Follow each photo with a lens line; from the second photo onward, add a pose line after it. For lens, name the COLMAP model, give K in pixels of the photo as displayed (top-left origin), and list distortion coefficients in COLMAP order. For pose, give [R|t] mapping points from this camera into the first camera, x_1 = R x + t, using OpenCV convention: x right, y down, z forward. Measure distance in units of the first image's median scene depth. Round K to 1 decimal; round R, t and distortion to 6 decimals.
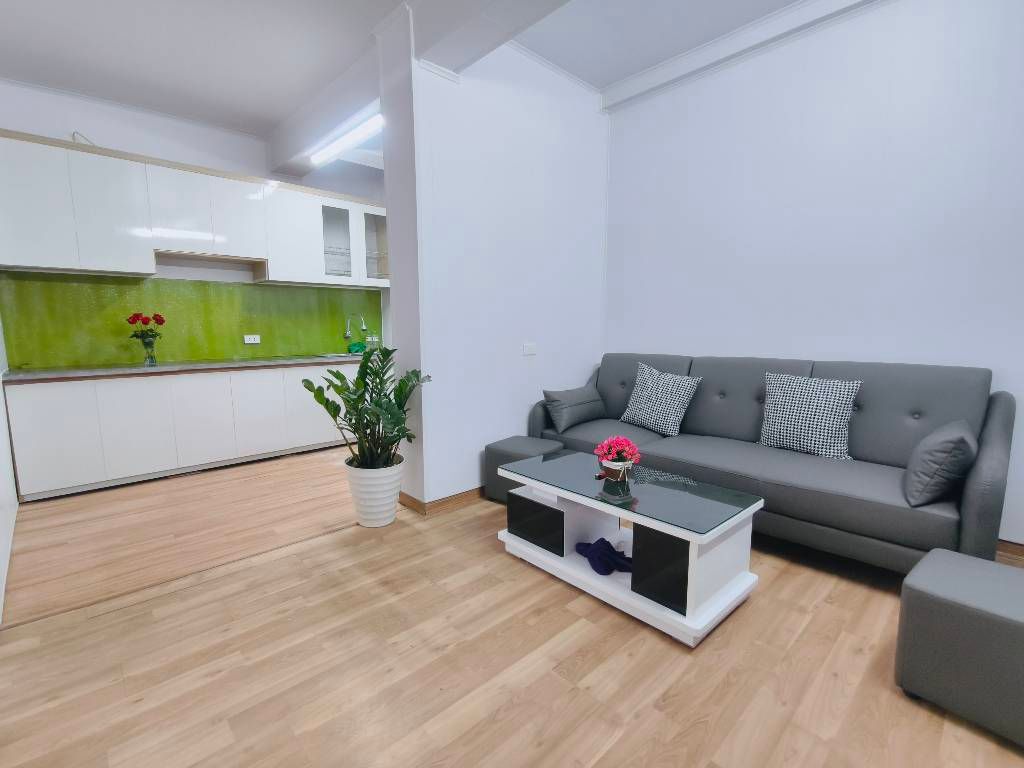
lens RADIAL K [[473.3, 0, 511.1], [0, 473.3, 389.8], [0, 0, 1]] dist [-0.002585, -0.001648]
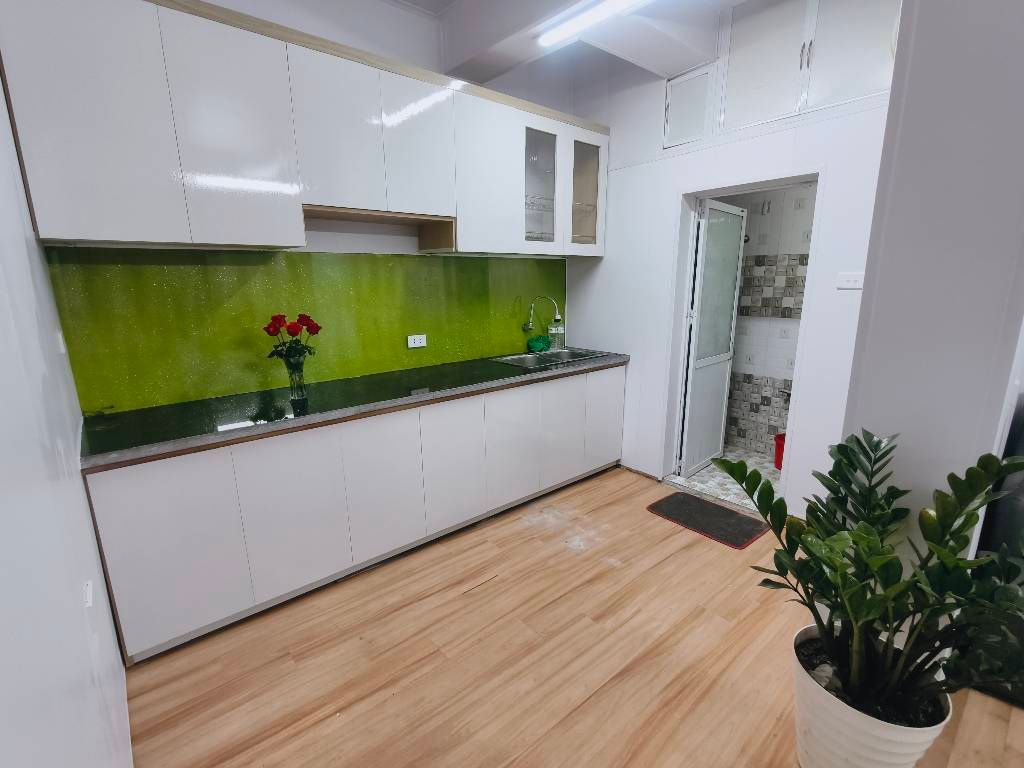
lens RADIAL K [[473.3, 0, 506.8], [0, 473.3, 388.0], [0, 0, 1]] dist [-0.002585, -0.001648]
pose [[0.998073, 0.009466, -0.061327, -0.475679], [-0.003414, 0.995176, 0.098047, -0.133101], [0.061959, -0.097649, 0.993290, 0.425565]]
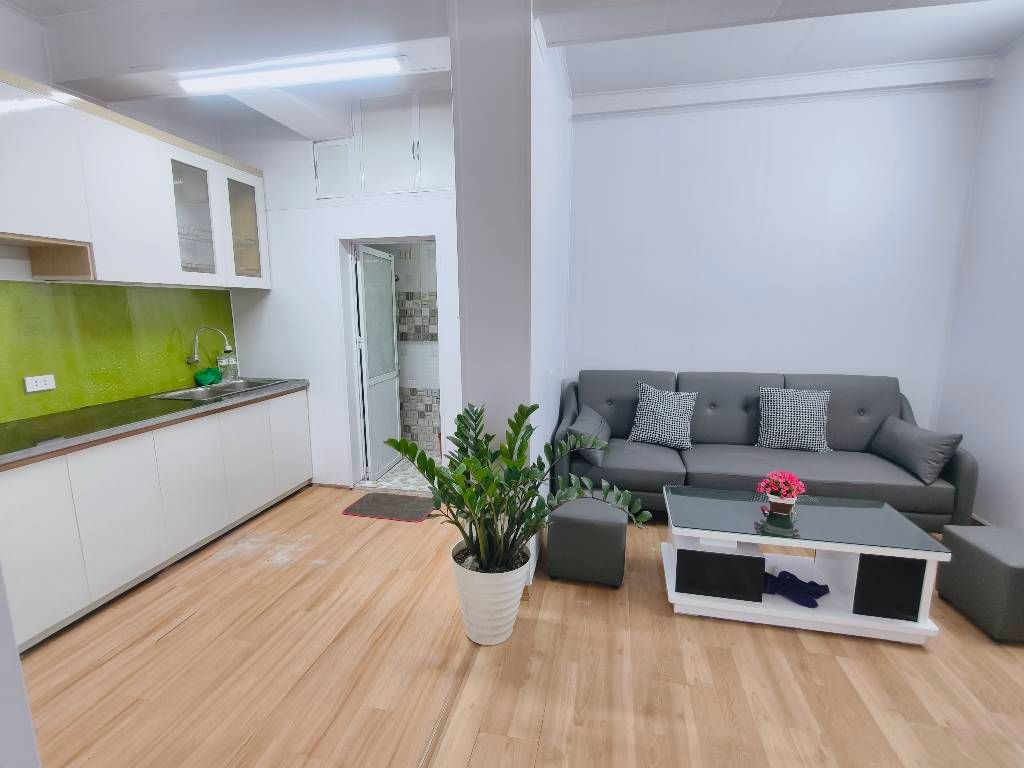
lens RADIAL K [[473.3, 0, 513.7], [0, 473.3, 386.7], [0, 0, 1]] dist [-0.002585, -0.001648]
pose [[0.818843, -0.091654, 0.566653, -0.508434], [0.072536, 0.995779, 0.056246, -0.116474], [-0.569417, -0.004954, 0.822034, 0.288687]]
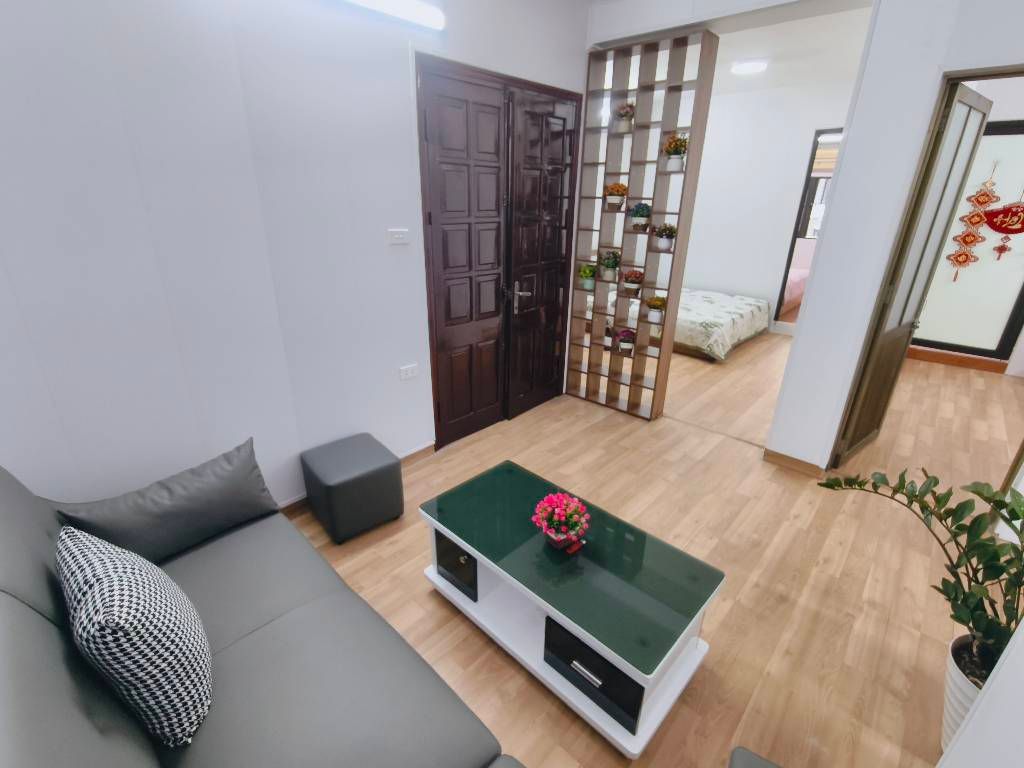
lens RADIAL K [[473.3, 0, 515.1], [0, 473.3, 389.1], [0, 0, 1]] dist [-0.002585, -0.001648]
pose [[-0.997216, 0.018691, -0.072181, 0.213452], [-0.019574, 0.868490, 0.495320, -0.269438], [0.071946, 0.495354, -0.865707, 0.957774]]
